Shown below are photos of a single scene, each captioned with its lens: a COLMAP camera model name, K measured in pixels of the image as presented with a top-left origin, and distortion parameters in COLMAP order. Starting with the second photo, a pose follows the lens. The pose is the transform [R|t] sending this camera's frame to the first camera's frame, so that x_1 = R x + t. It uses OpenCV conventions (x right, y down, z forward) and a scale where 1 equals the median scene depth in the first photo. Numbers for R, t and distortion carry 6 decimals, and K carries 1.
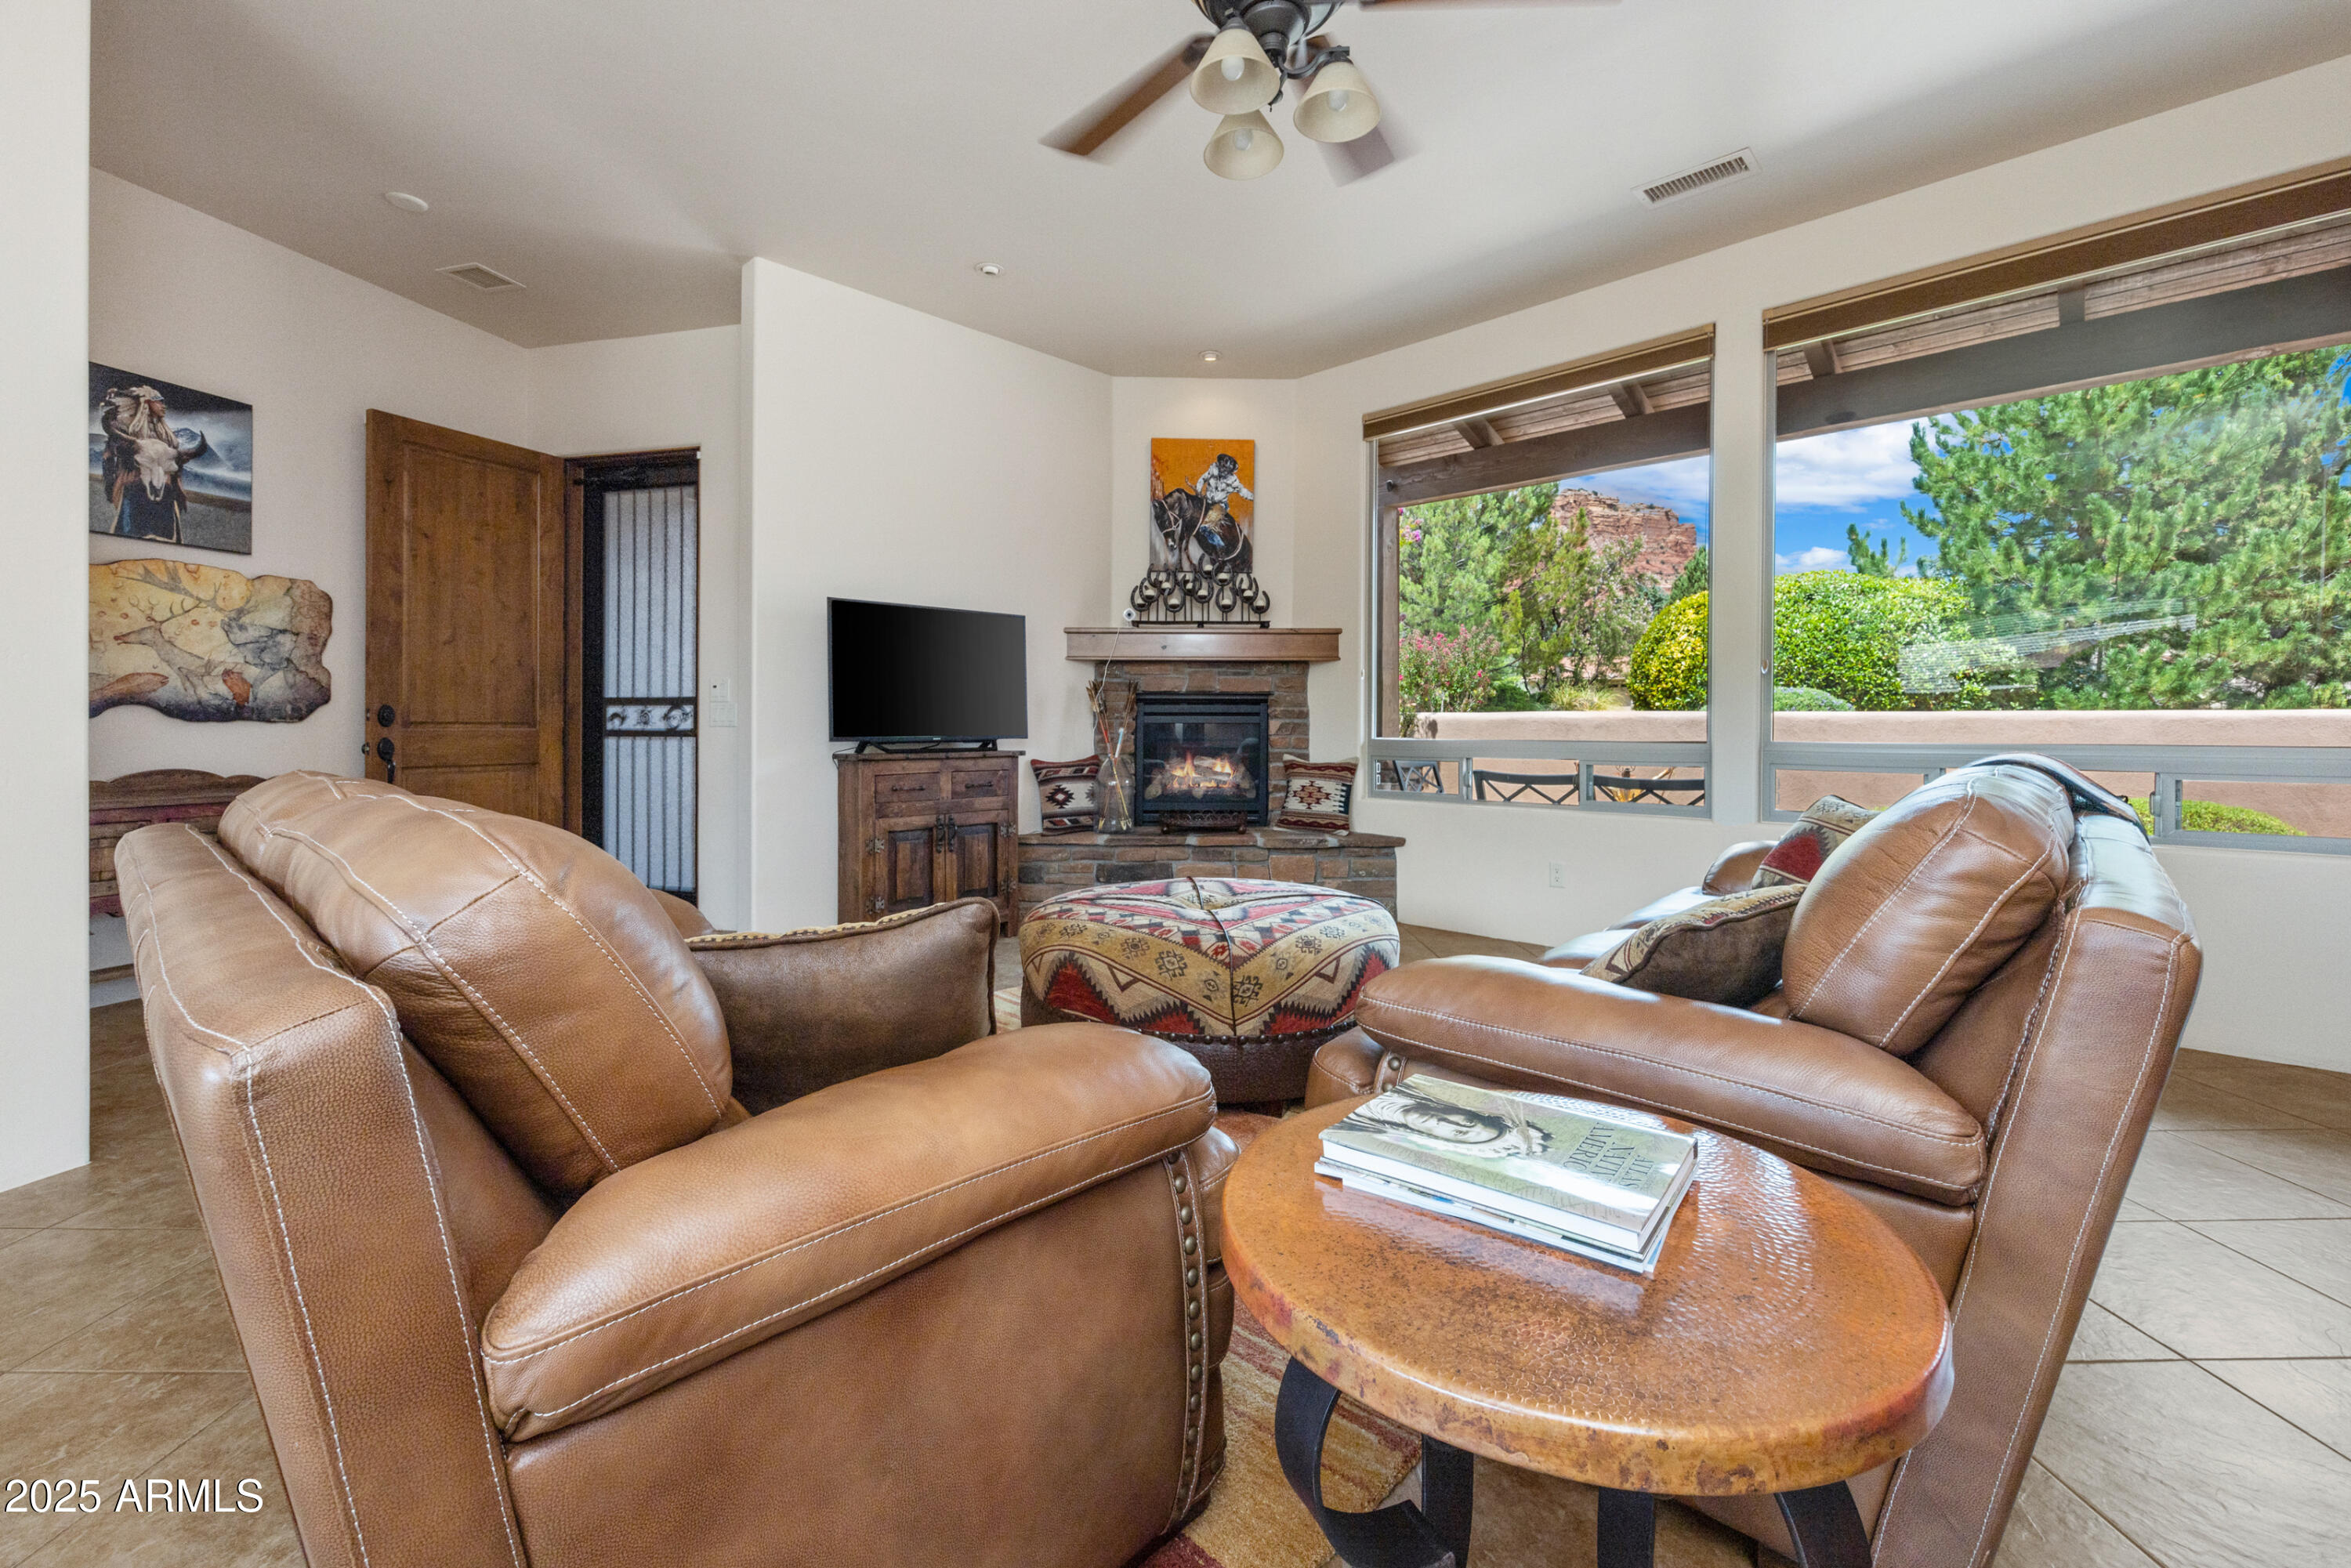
lens RADIAL K [[990.2, 0, 1156.8], [0, 990.2, 739.3], [0, 0, 1]] dist [0.011464, -0.000177]
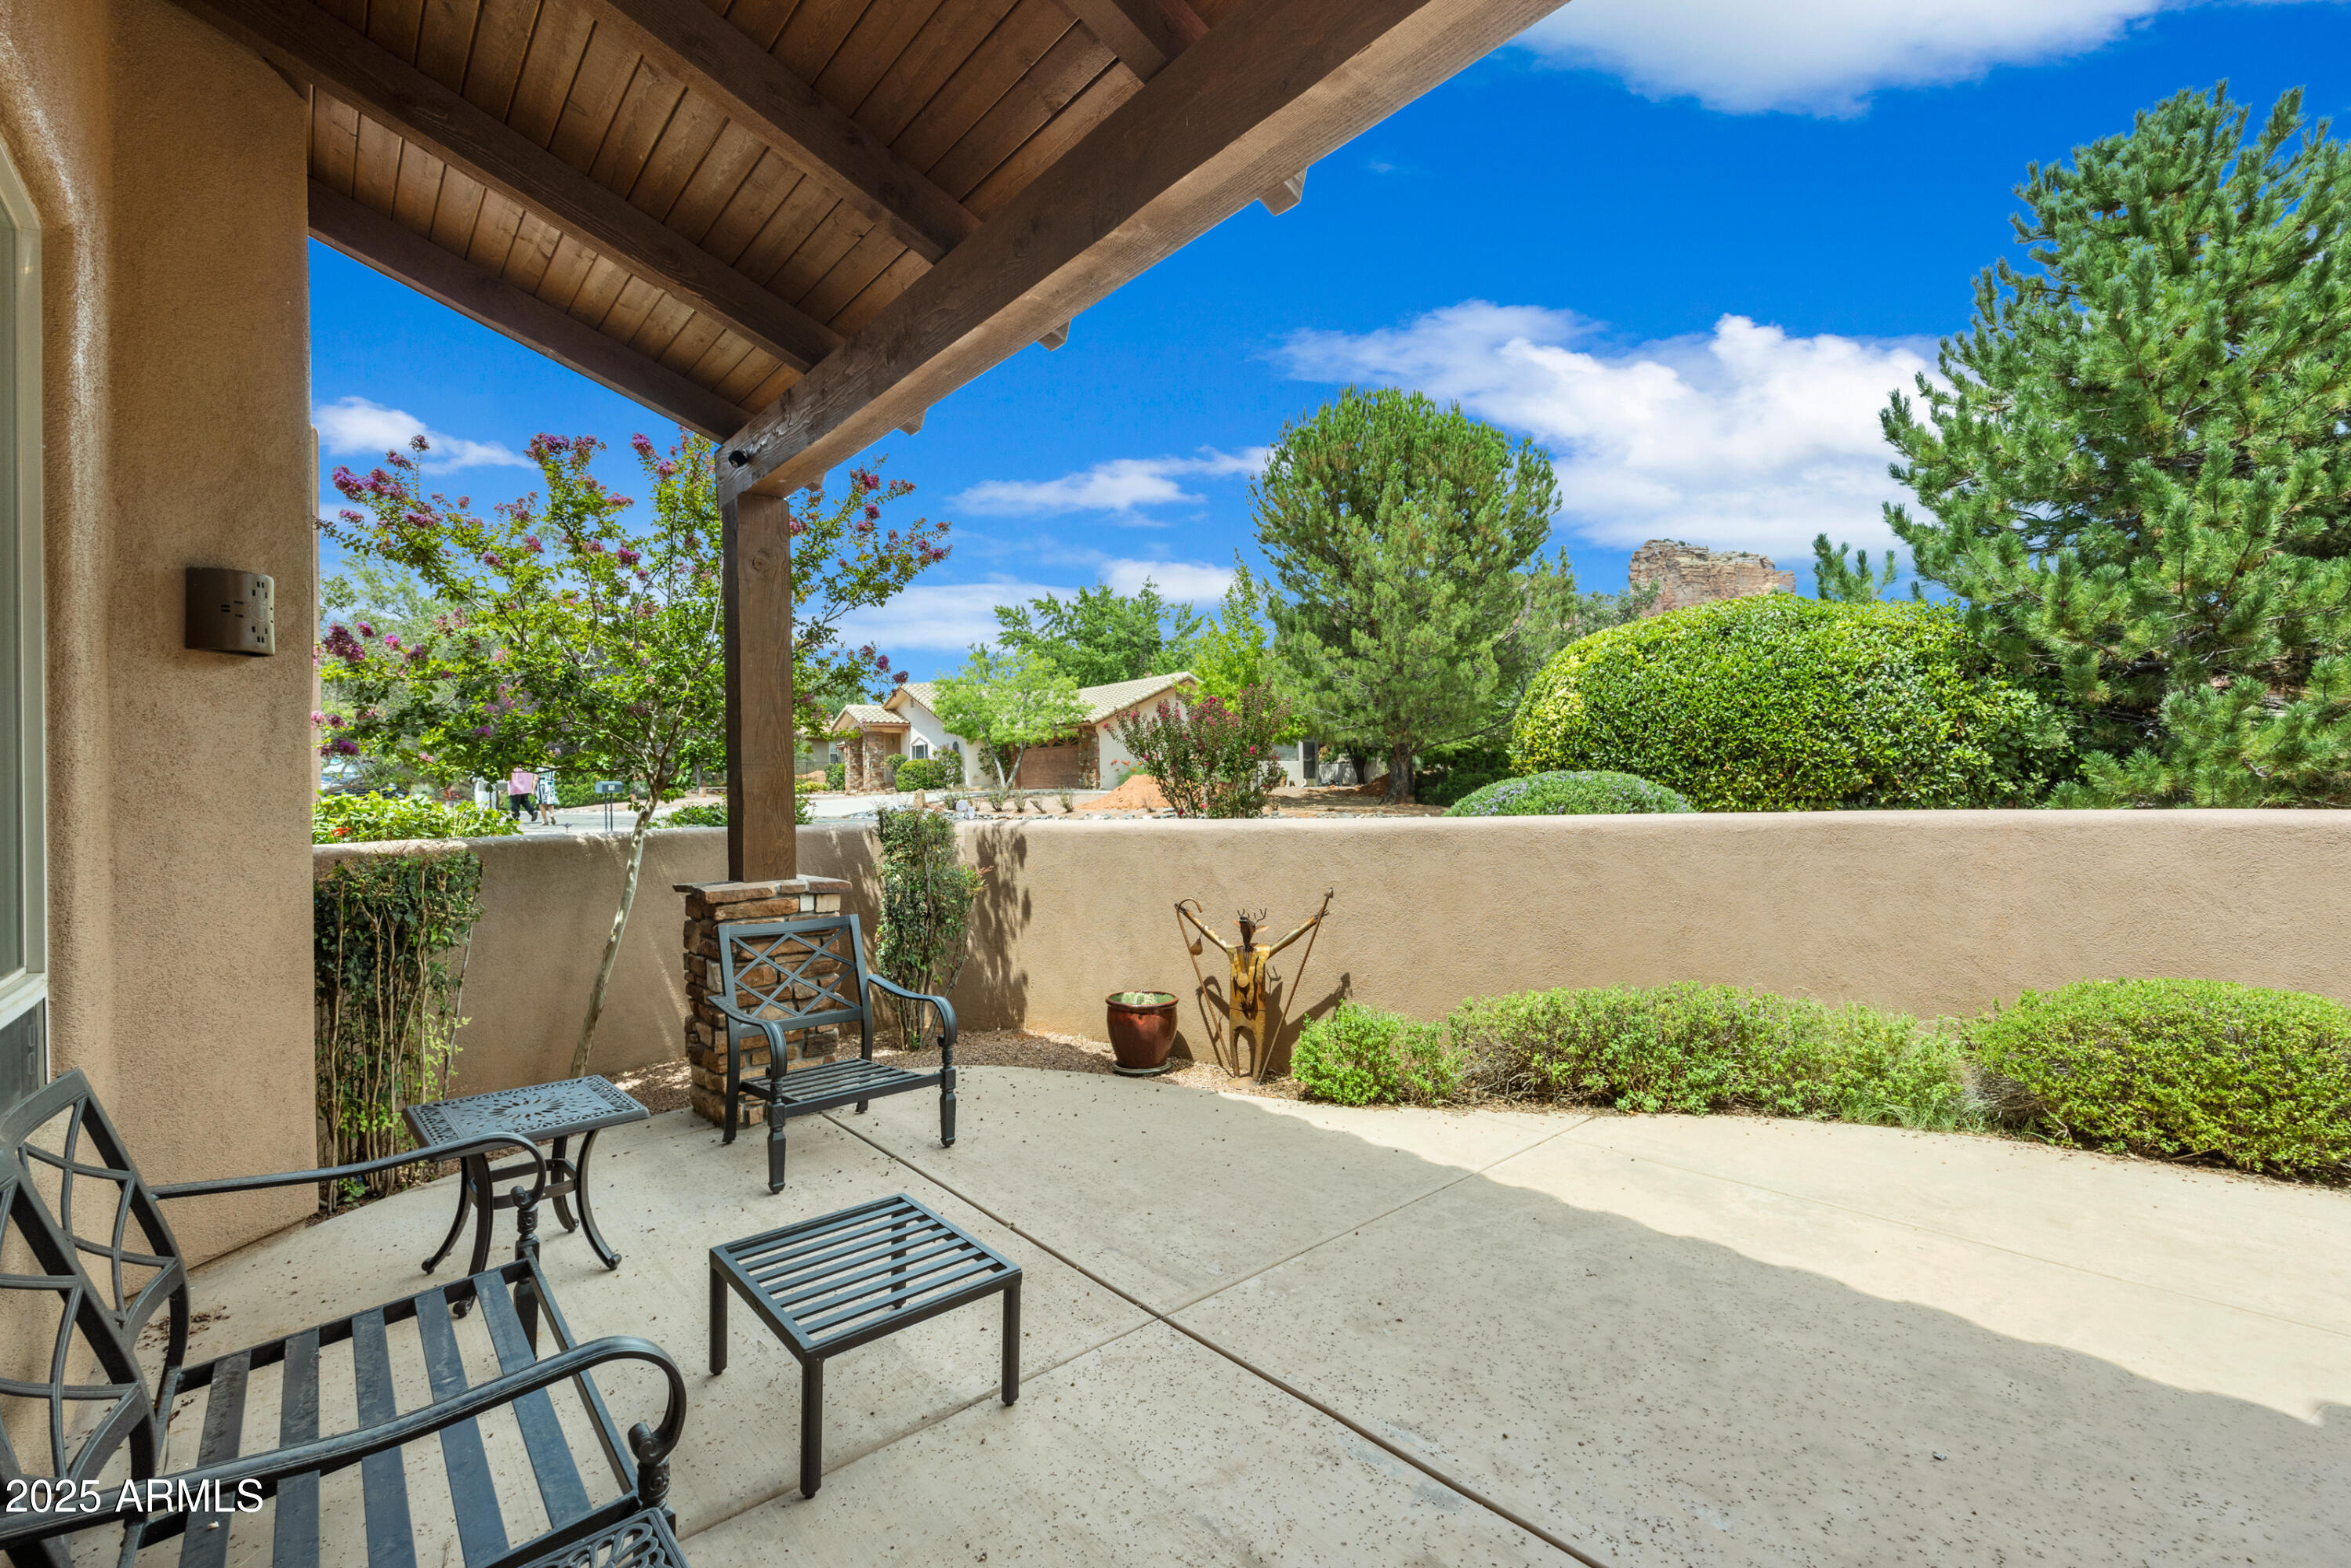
lens RADIAL K [[990.2, 0, 1122.1], [0, 990.2, 777.4], [0, 0, 1]] dist [0.011464, -0.000177]
pose [[0.995116, -0.021796, -0.096278, 0.243792], [0.018832, 0.999323, -0.031591, -0.019859], [0.096902, 0.029624, 0.994853, 0.209301]]
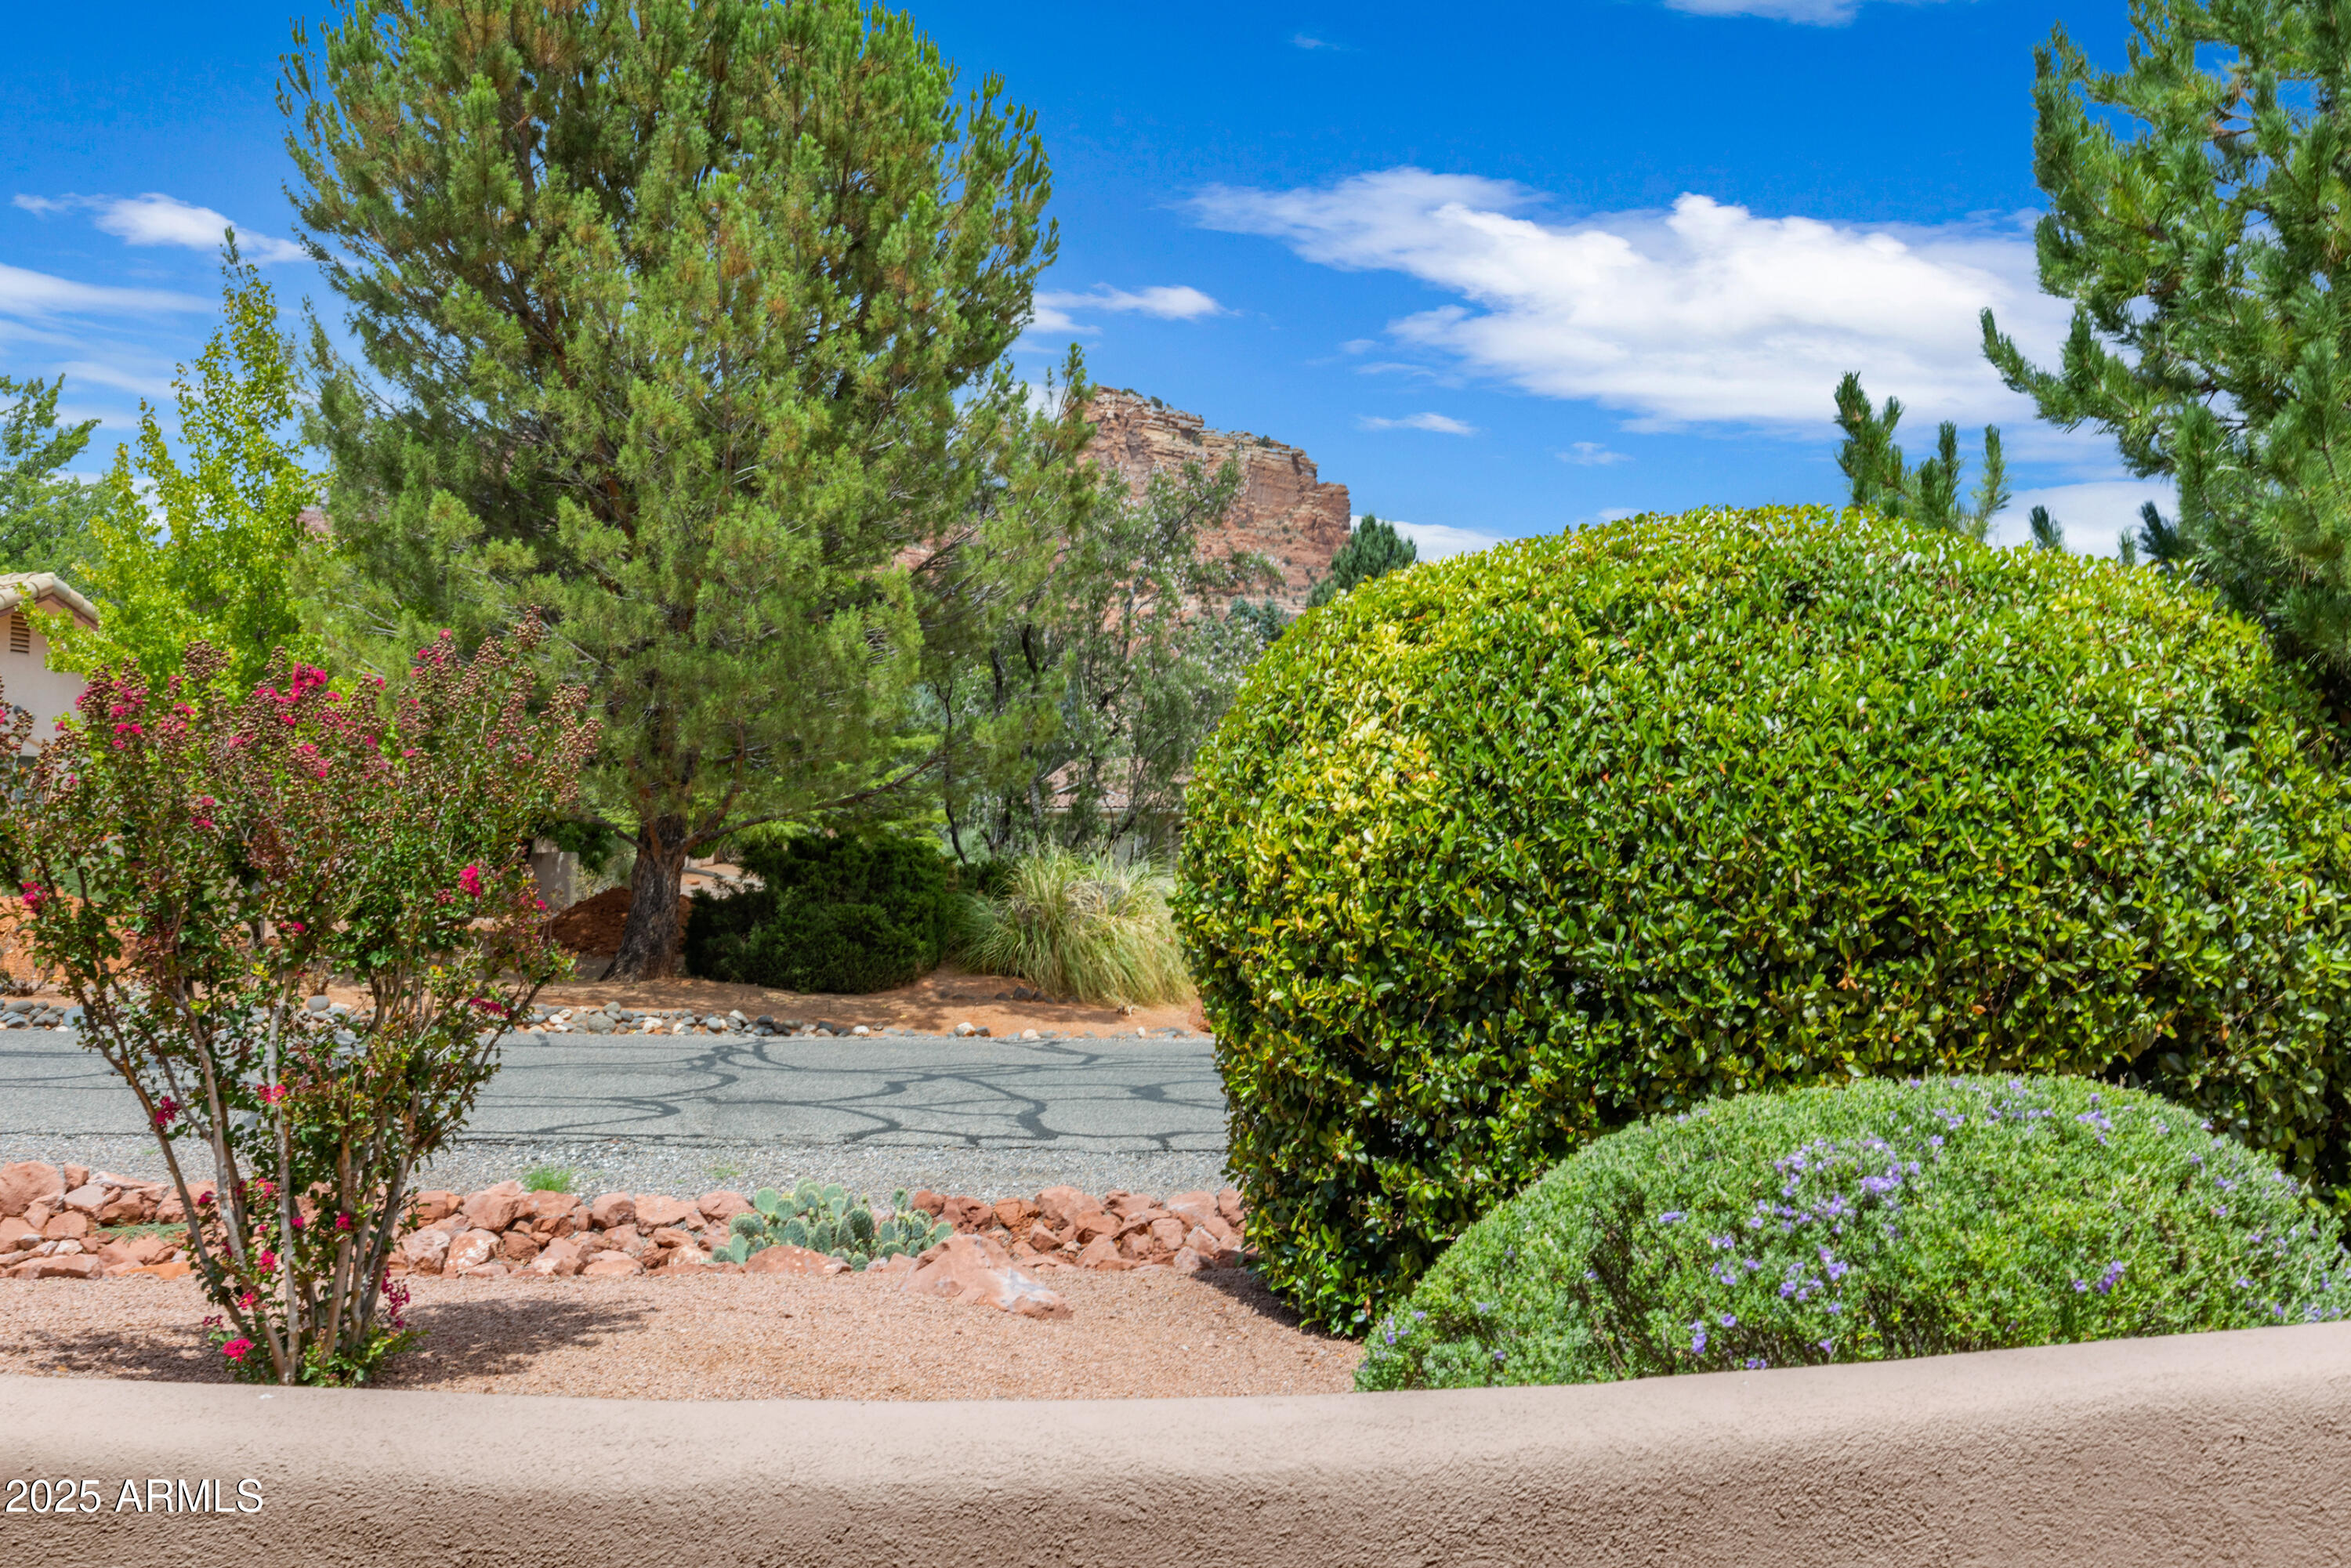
lens RADIAL K [[2466.3, 0, 1088.6], [0, 2466.3, 775.4], [0, 0, 1]] dist [-0.033965, 0.000000]
pose [[0.924940, 0.026791, 0.379167, 0.206871], [-0.001005, 0.997682, -0.068041, -0.044175], [-0.380111, 0.062553, 0.922823, 0.408195]]
